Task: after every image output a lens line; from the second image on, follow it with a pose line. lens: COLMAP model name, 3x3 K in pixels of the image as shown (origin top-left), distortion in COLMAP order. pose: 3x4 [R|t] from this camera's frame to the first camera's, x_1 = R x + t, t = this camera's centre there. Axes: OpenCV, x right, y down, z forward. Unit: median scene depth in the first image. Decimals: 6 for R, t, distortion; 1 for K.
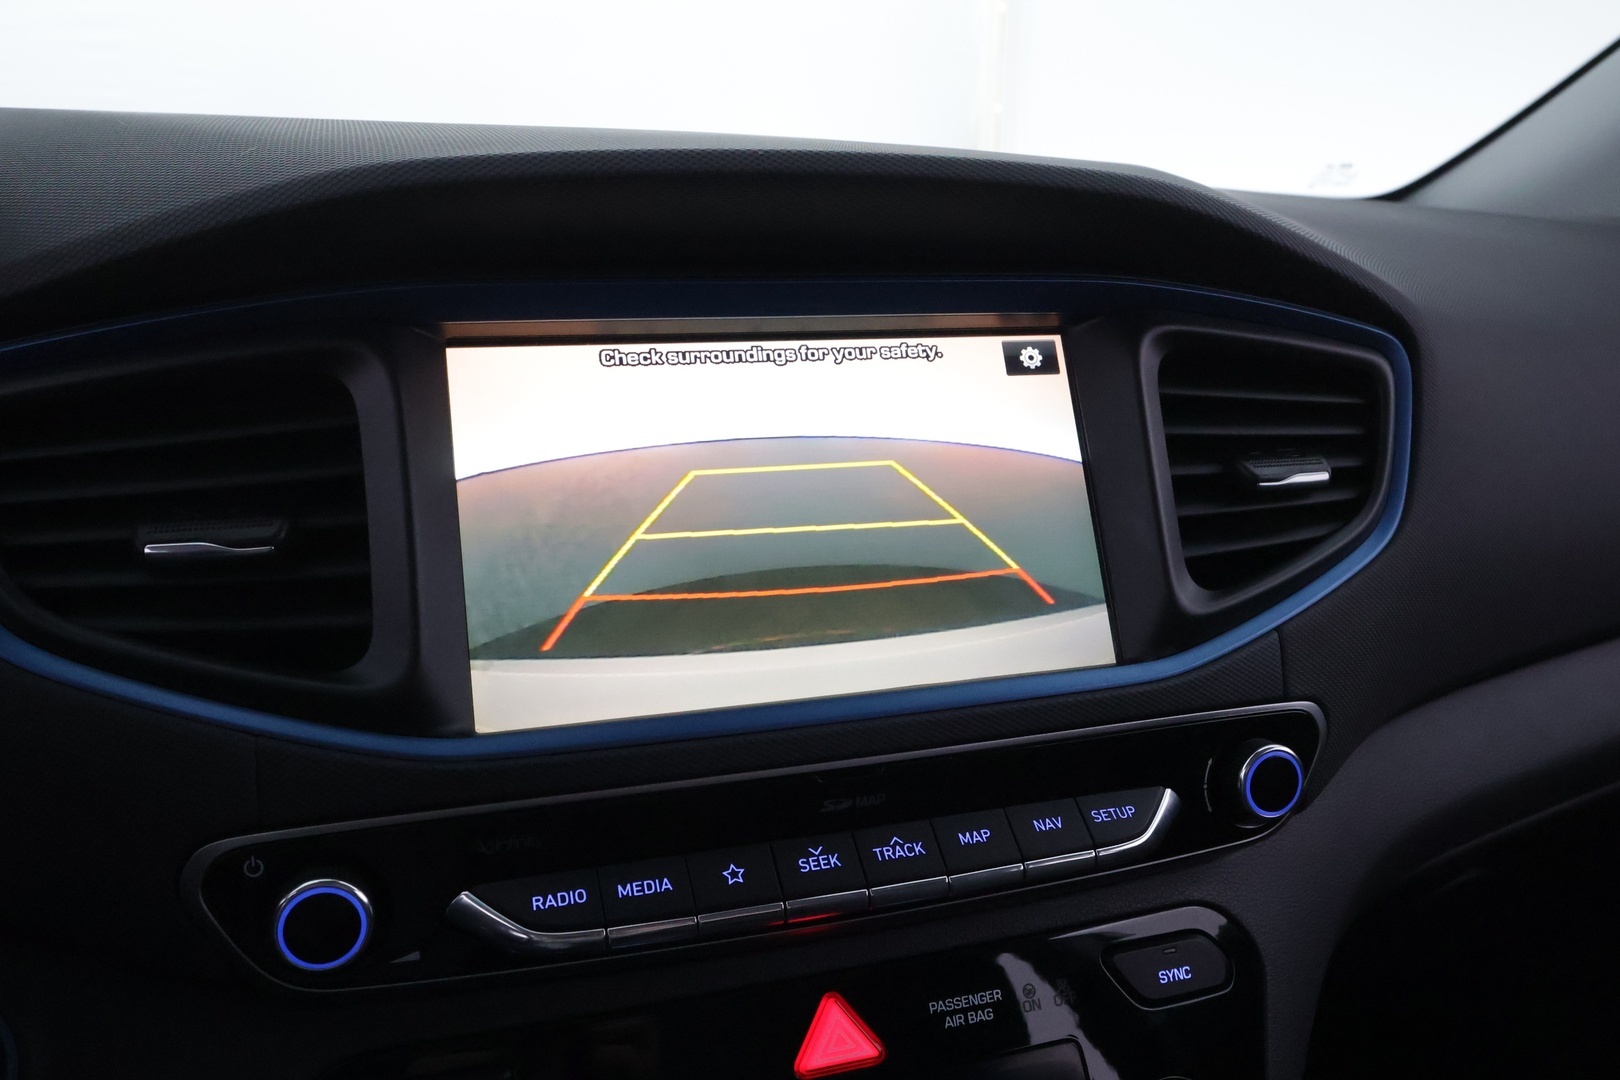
lens RADIAL K [[1297.7, 0, 822.0], [0, 1297.7, 535.6], [0, 0, 1]] dist [0.000085, 0.003991]
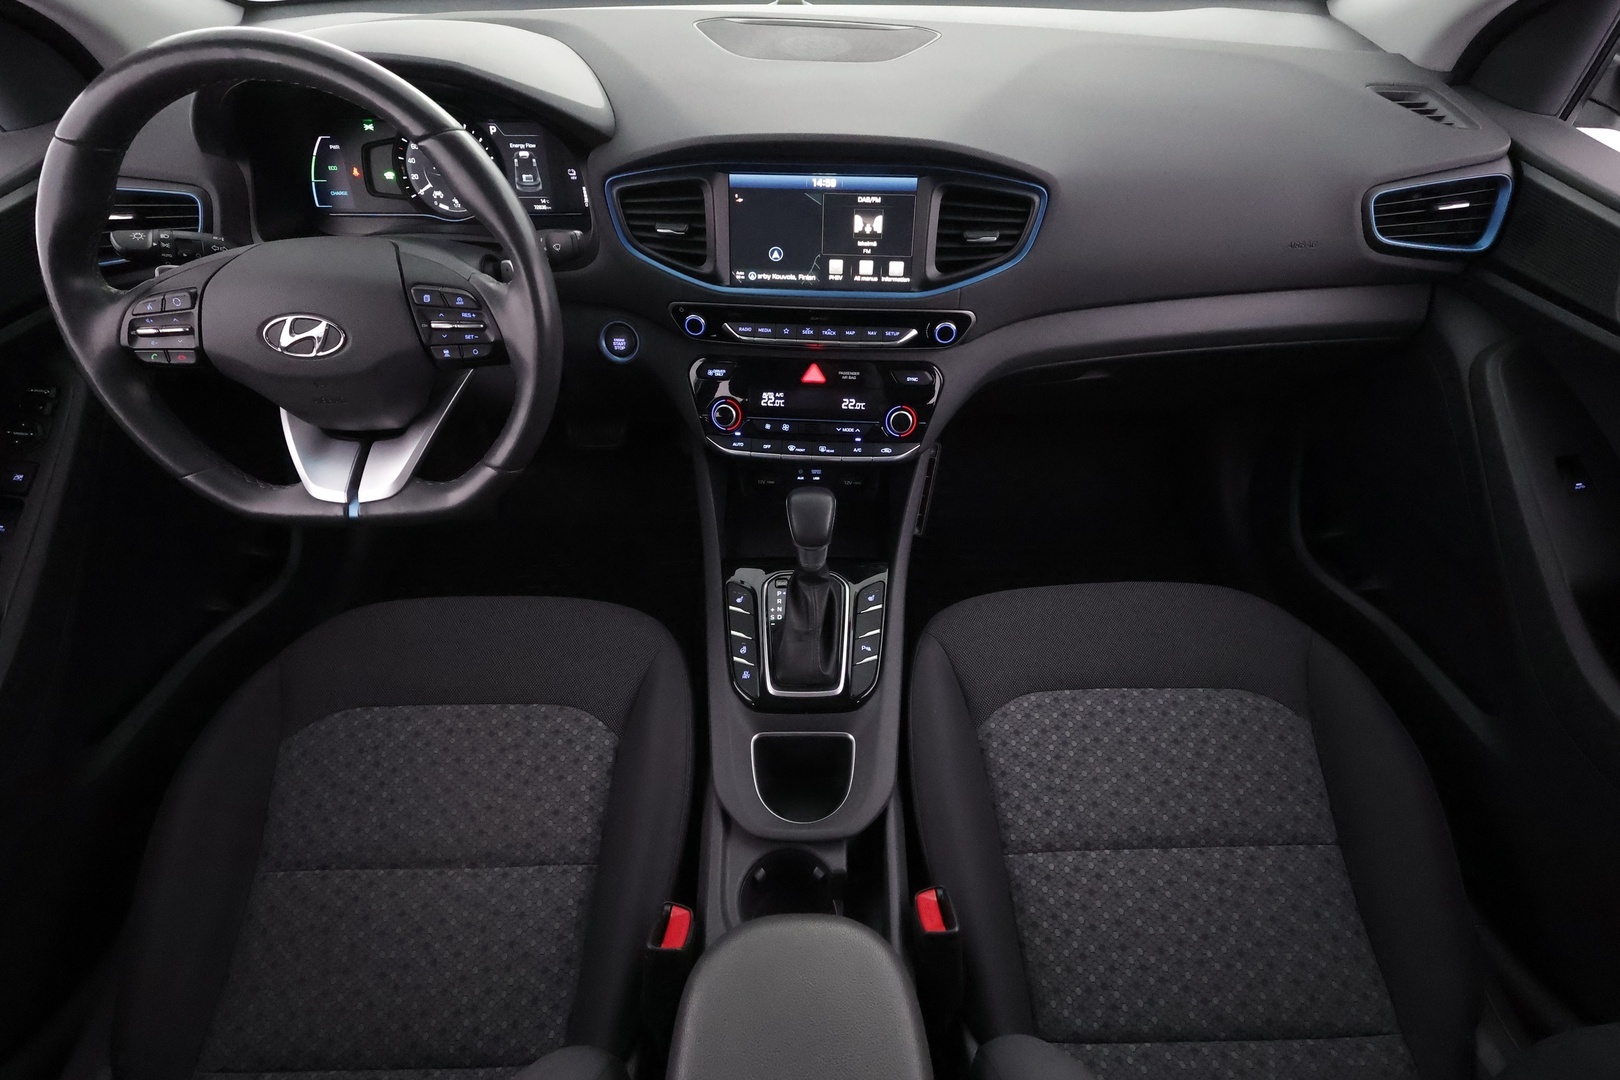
lens RADIAL K [[728.4, 0, 810.0], [0, 728.4, 540.0], [0, 0, 1]] dist [-0.002011, -0.008674]
pose [[0.921666, 0.273893, -0.274799, 0.750834], [-0.072613, 0.817528, 0.571293, -0.479998], [0.381129, -0.506588, 0.773375, -1.005457]]
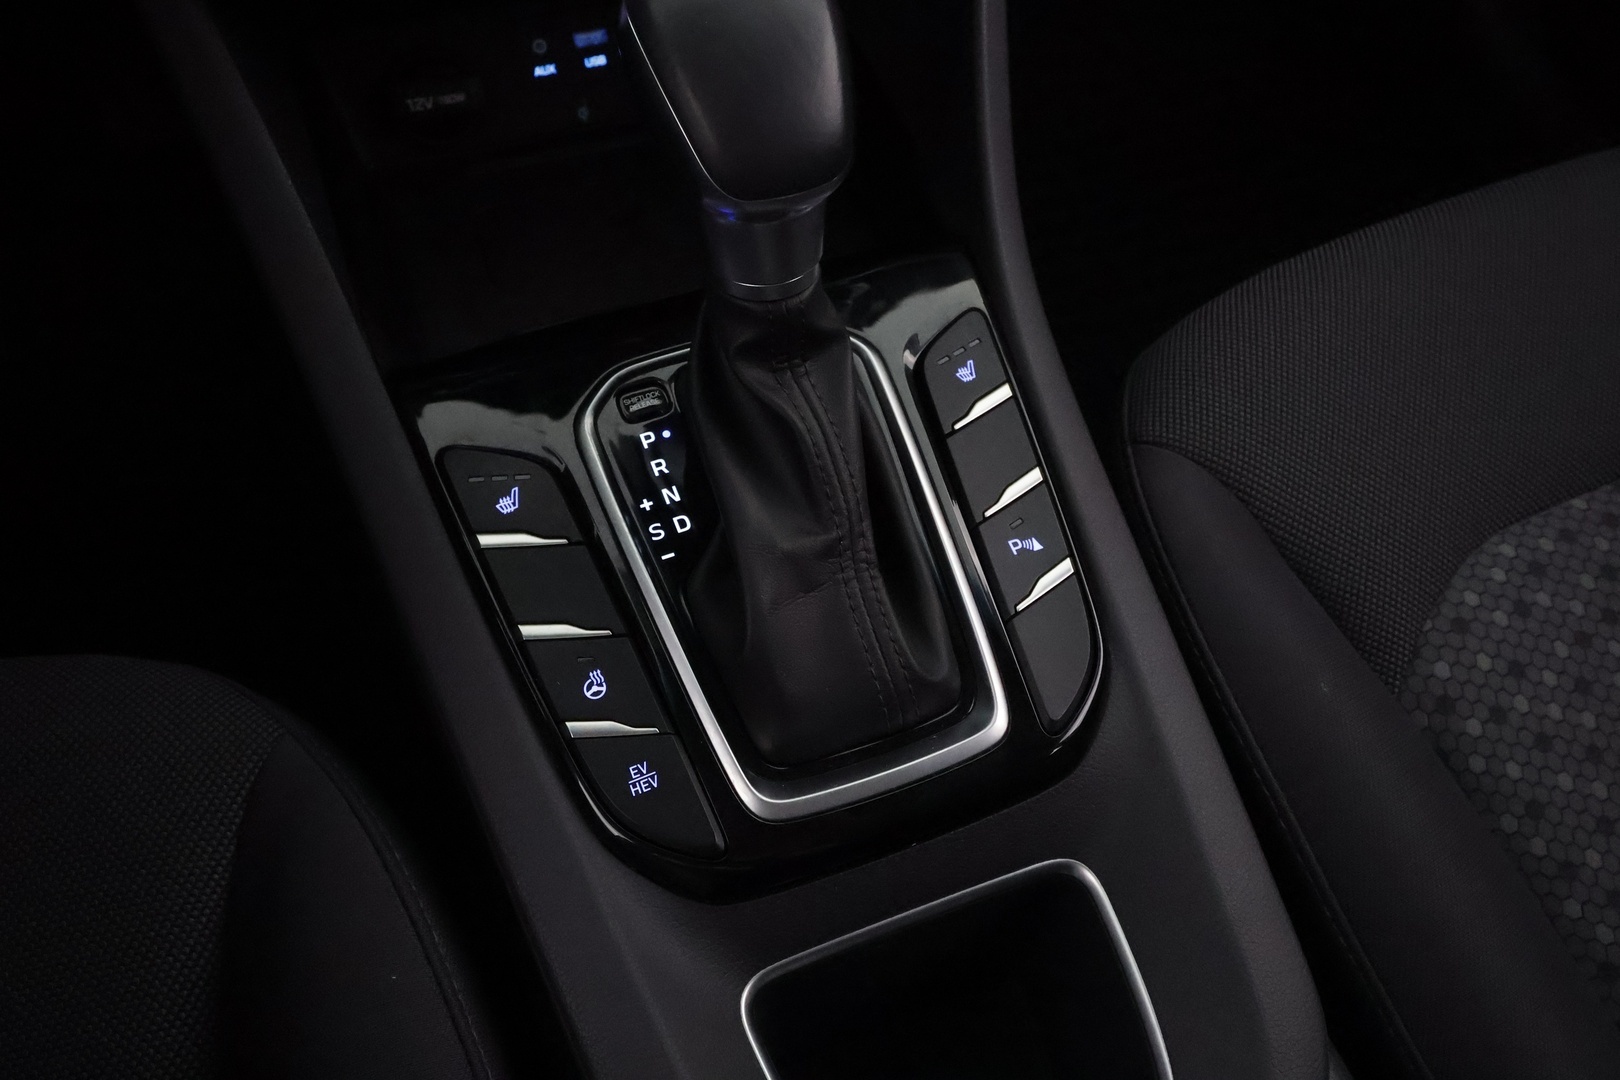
lens RADIAL K [[1297.7, 0, 822.0], [0, 1297.7, 535.6], [0, 0, 1]] dist [0.000085, 0.003991]
pose [[0.999238, 0.038191, 0.008022, 0.215339], [-0.033629, 0.738413, 0.673509, 0.298203], [0.019799, -0.673266, 0.739135, -0.207208]]
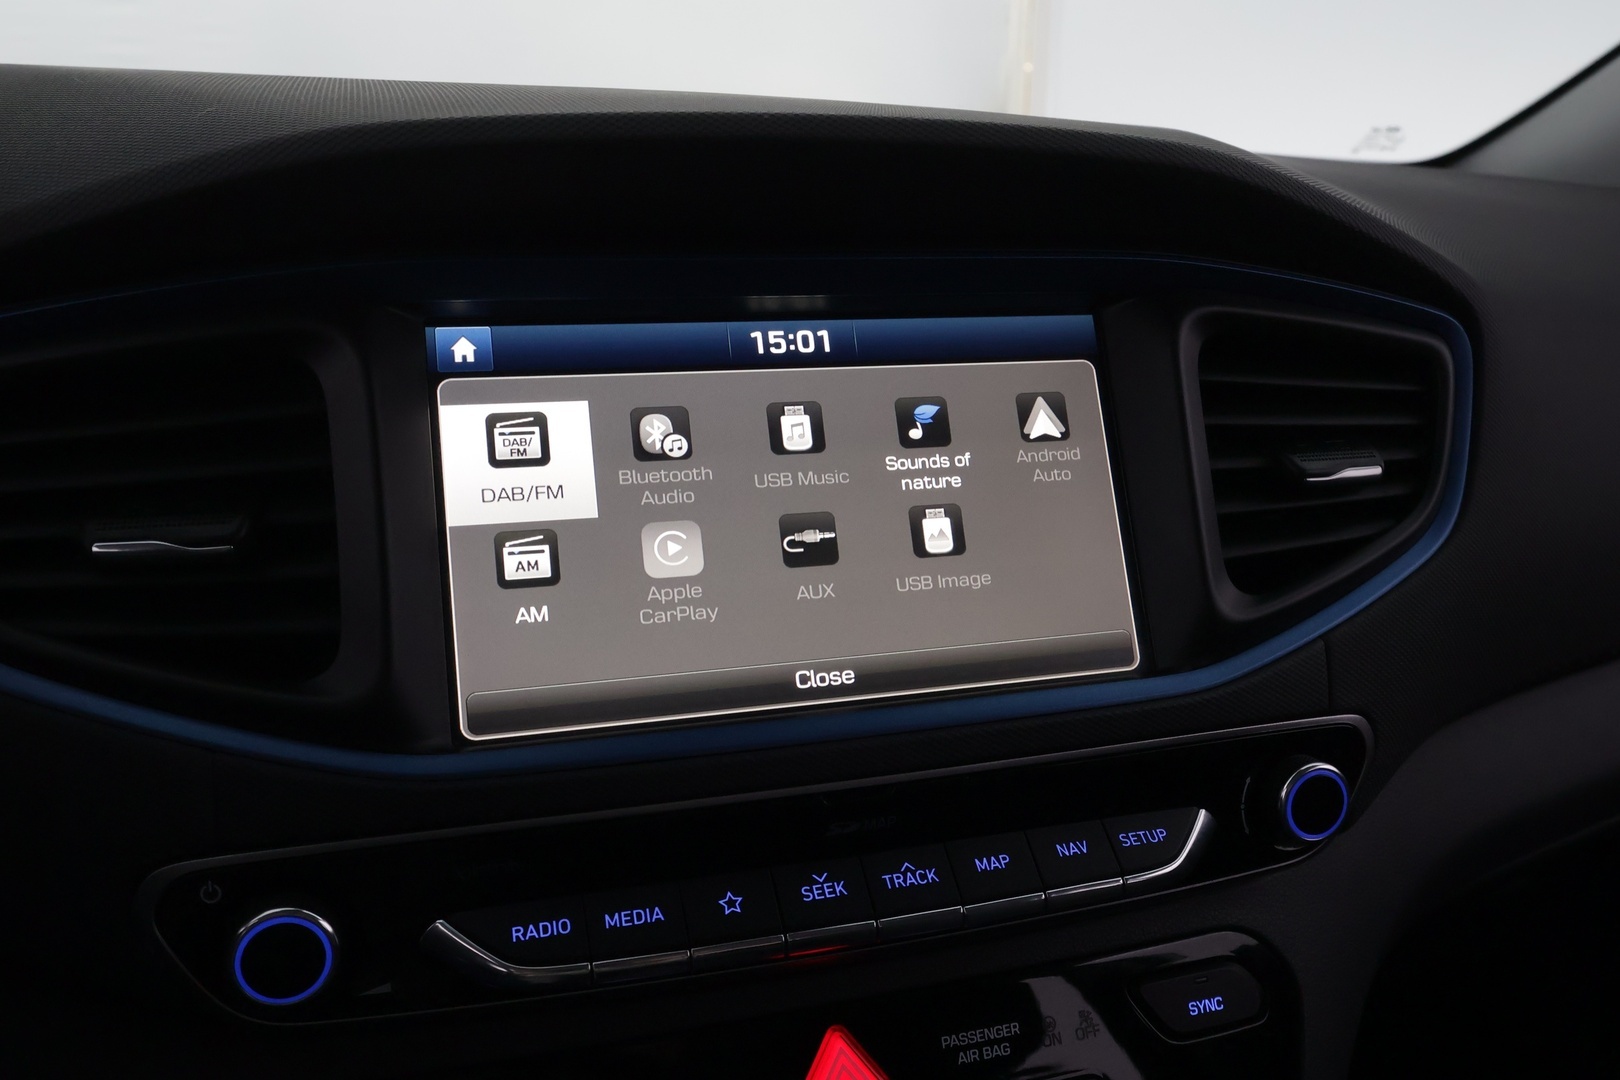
lens RADIAL K [[1301.9, 0, 819.1], [0, 1301.9, 538.8], [0, 0, 1]] dist [-0.000956, 0.006226]
pose [[0.999780, 0.009288, -0.018781, 0.009084], [-0.008745, 0.999547, 0.028786, -0.023550], [0.019039, -0.028615, 0.999409, 0.074953]]
